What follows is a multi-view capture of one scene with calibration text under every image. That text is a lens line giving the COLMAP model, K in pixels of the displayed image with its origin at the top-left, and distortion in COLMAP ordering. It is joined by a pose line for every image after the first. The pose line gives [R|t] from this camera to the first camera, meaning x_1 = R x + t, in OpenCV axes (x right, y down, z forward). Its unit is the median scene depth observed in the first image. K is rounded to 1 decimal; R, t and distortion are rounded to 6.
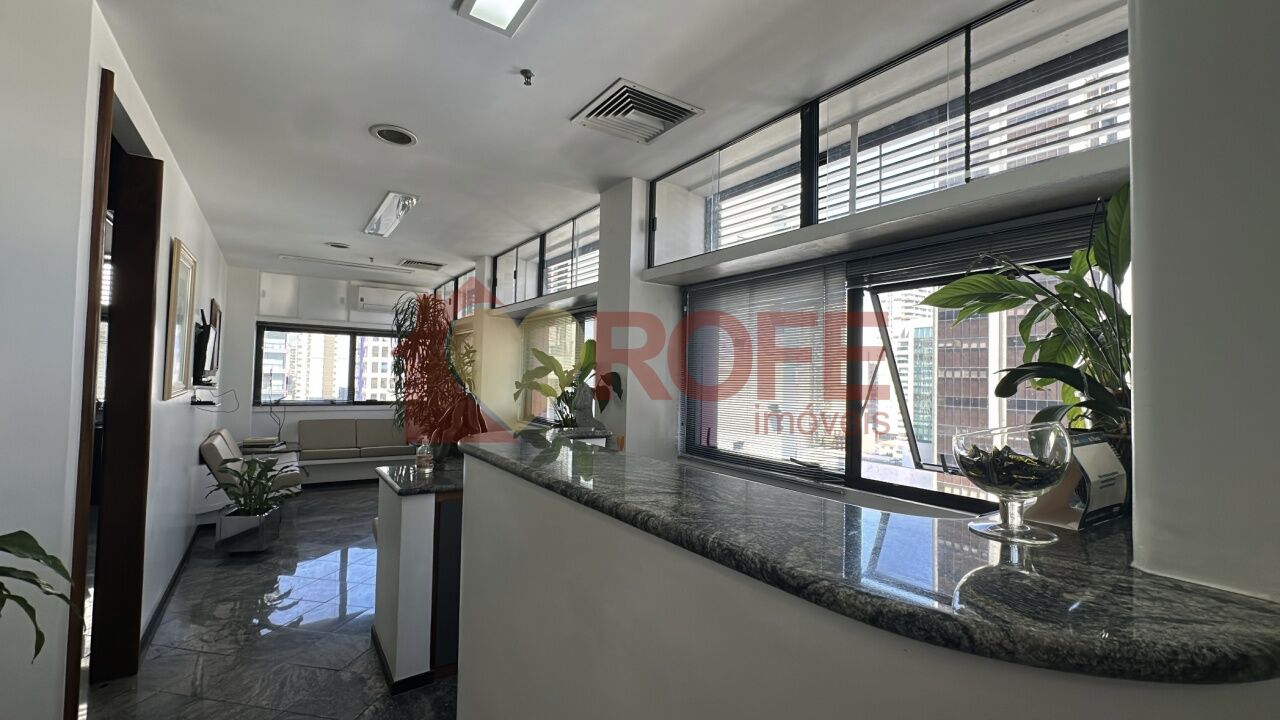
lens RADIAL K [[535.9, 0, 640.6], [0, 535.9, 359.4], [0, 0, 1]] dist [-0.002866, 0.000507]
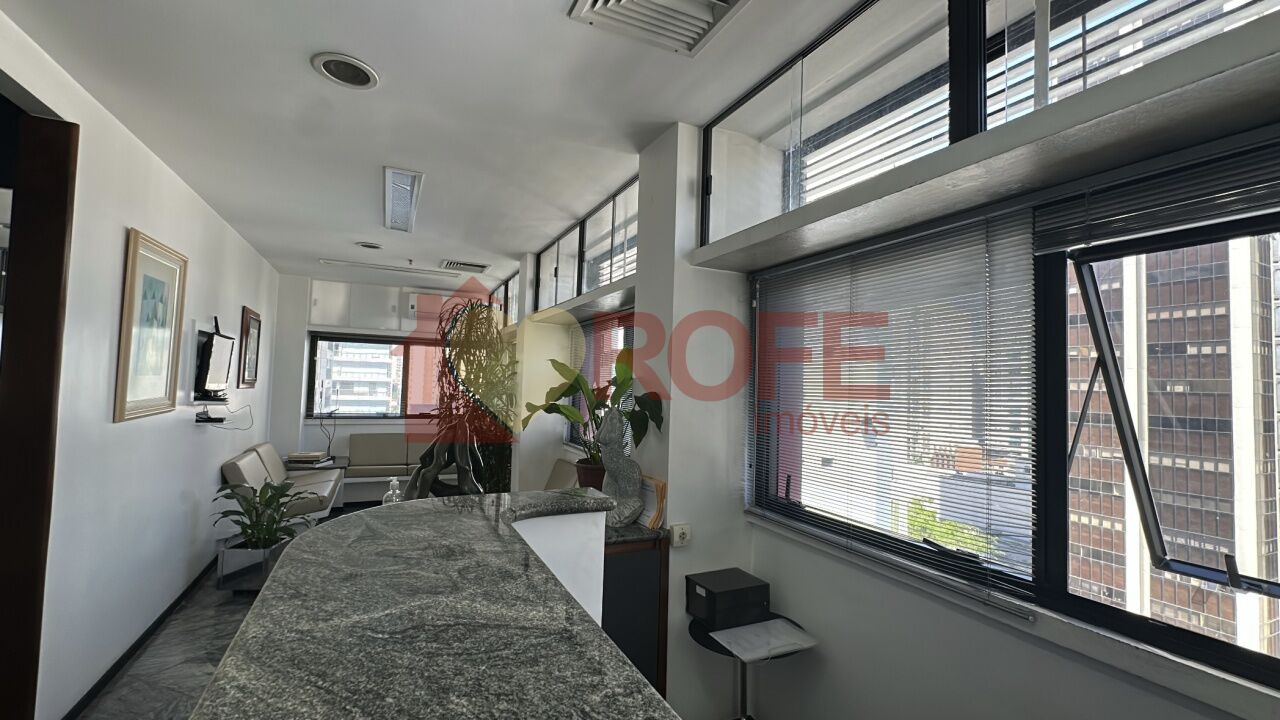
lens RADIAL K [[535.9, 0, 640.6], [0, 535.9, 359.4], [0, 0, 1]] dist [-0.002866, 0.000507]
pose [[0.988354, -0.000989, -0.152172, 0.032659], [-0.001719, 0.999843, -0.017664, -0.005788], [0.152165, 0.017719, 0.988196, 0.211386]]
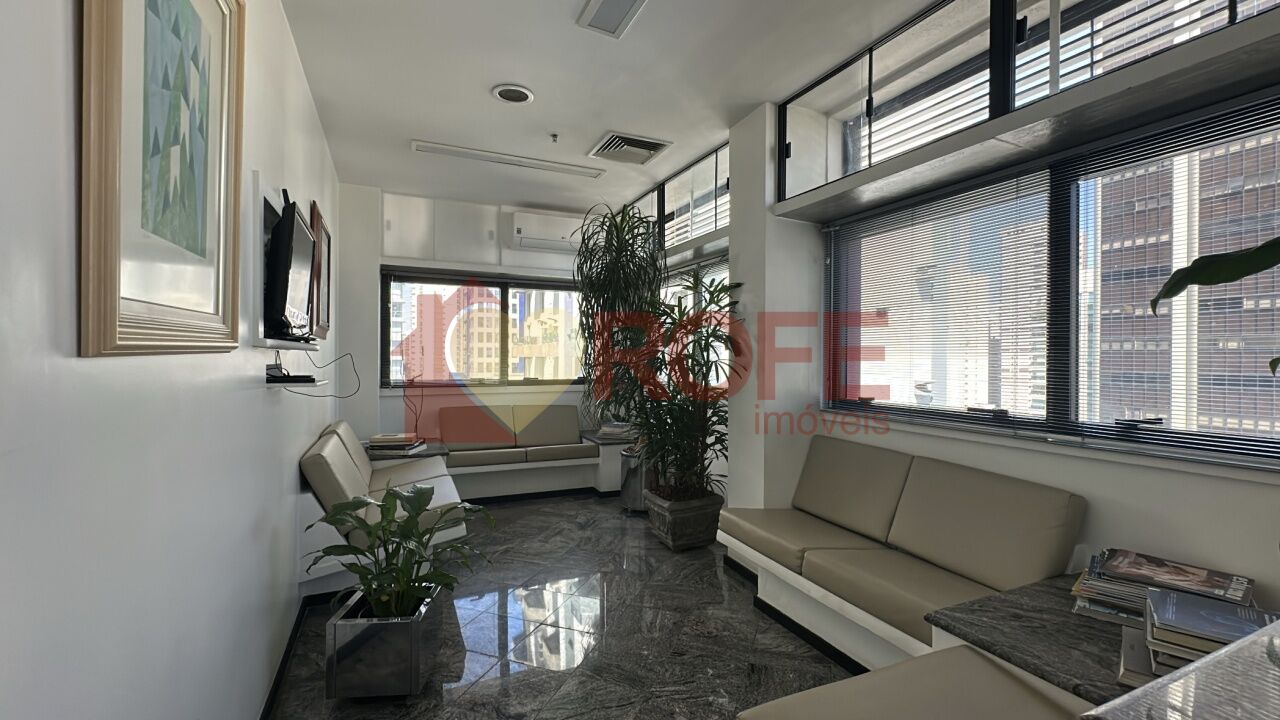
lens RADIAL K [[535.9, 0, 640.6], [0, 535.9, 359.4], [0, 0, 1]] dist [-0.002866, 0.000507]
pose [[0.986095, -0.018149, -0.165189, -0.417102], [0.023734, 0.999209, 0.031902, 0.054421], [0.164479, -0.035379, 0.985746, 0.561534]]
